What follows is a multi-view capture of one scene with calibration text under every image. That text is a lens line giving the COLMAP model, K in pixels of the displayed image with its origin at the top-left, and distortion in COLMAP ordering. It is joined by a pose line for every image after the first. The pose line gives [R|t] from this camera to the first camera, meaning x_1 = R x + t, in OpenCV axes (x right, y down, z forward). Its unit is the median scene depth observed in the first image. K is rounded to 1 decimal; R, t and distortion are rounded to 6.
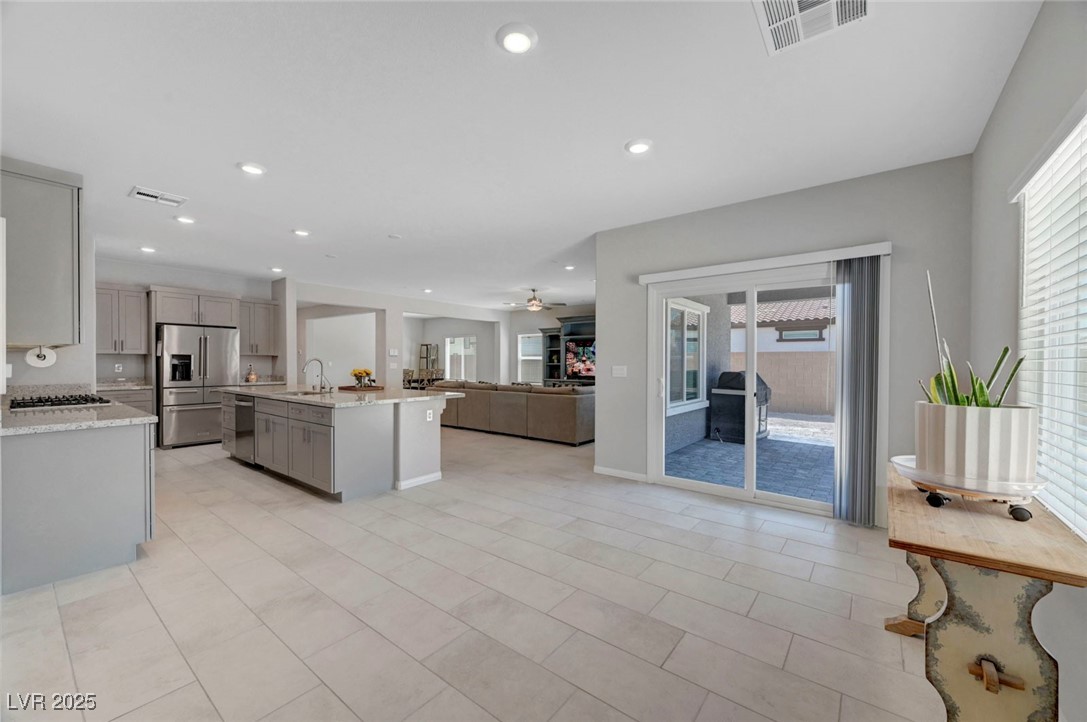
lens RADIAL K [[432.5, 0, 546.5], [0, 432.5, 365.9], [0, 0, 1]] dist [0.007275, 0.000312]
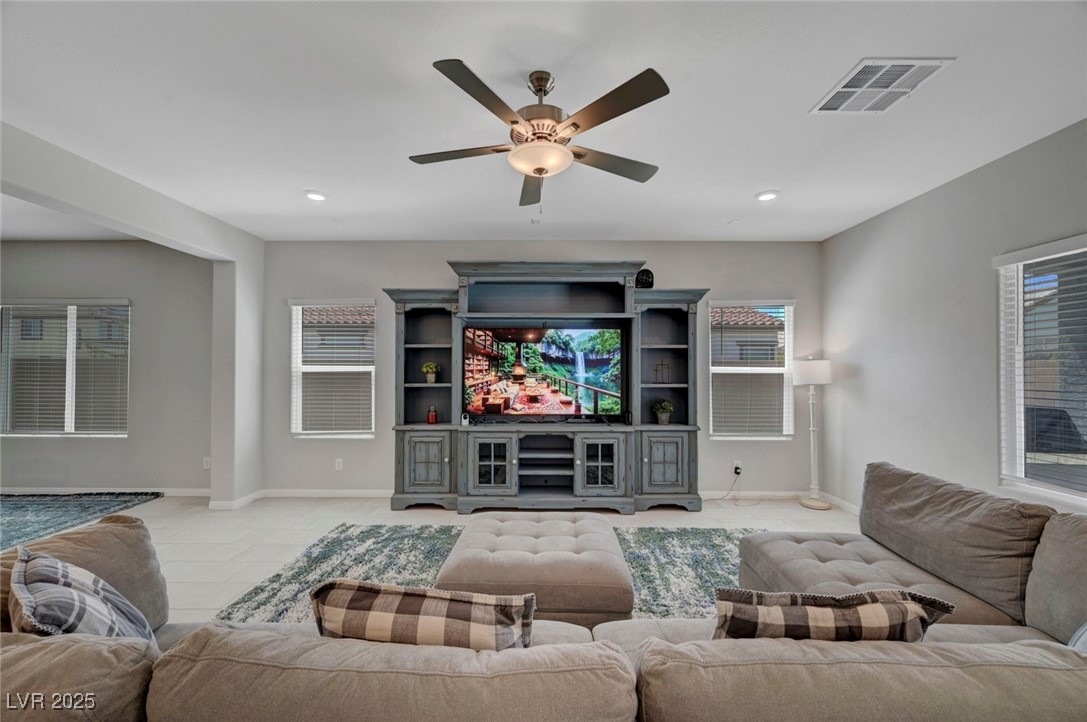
lens RADIAL K [[432.5, 0, 531.9], [0, 432.5, 365.5], [0, 0, 1]] dist [0.007275, 0.000312]
pose [[0.796247, 0.005274, 0.604948, -0.143694], [0.006267, 0.999836, -0.016964, -0.015207], [-0.604939, 0.017299, 0.796084, 0.662626]]
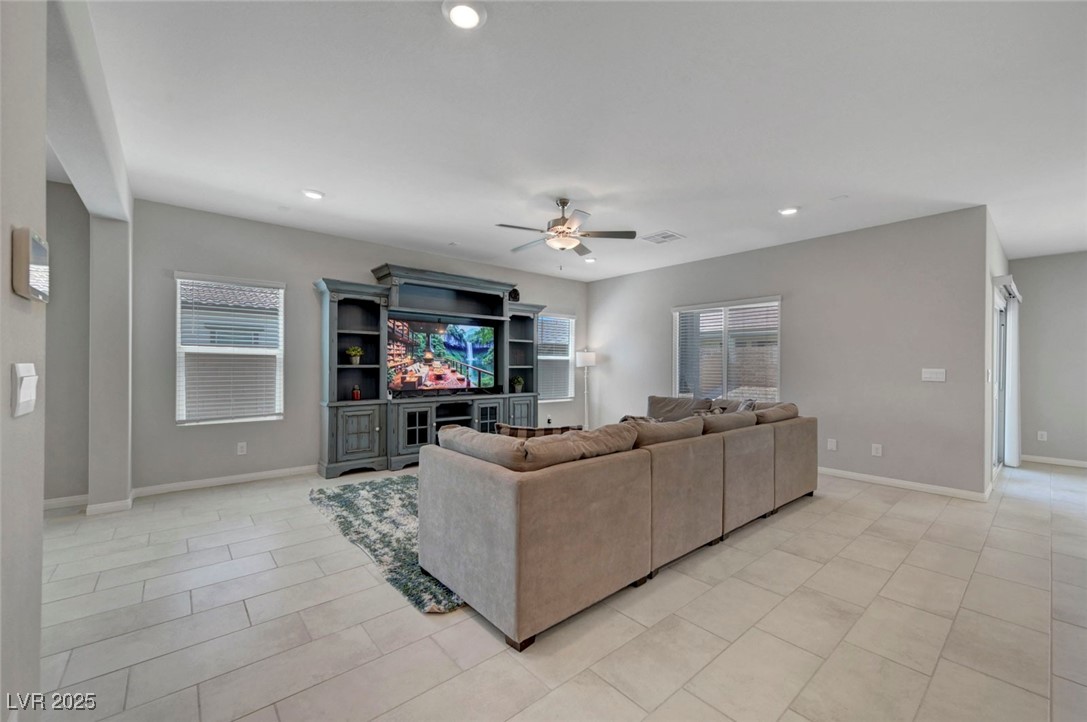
lens RADIAL K [[432.5, 0, 546.2], [0, 432.5, 365.8], [0, 0, 1]] dist [0.007275, 0.000312]
pose [[0.204435, -0.002388, 0.978877, -0.380014], [0.004398, 0.999989, 0.001521, -0.005164], [-0.978870, 0.003995, 0.204444, 0.746351]]
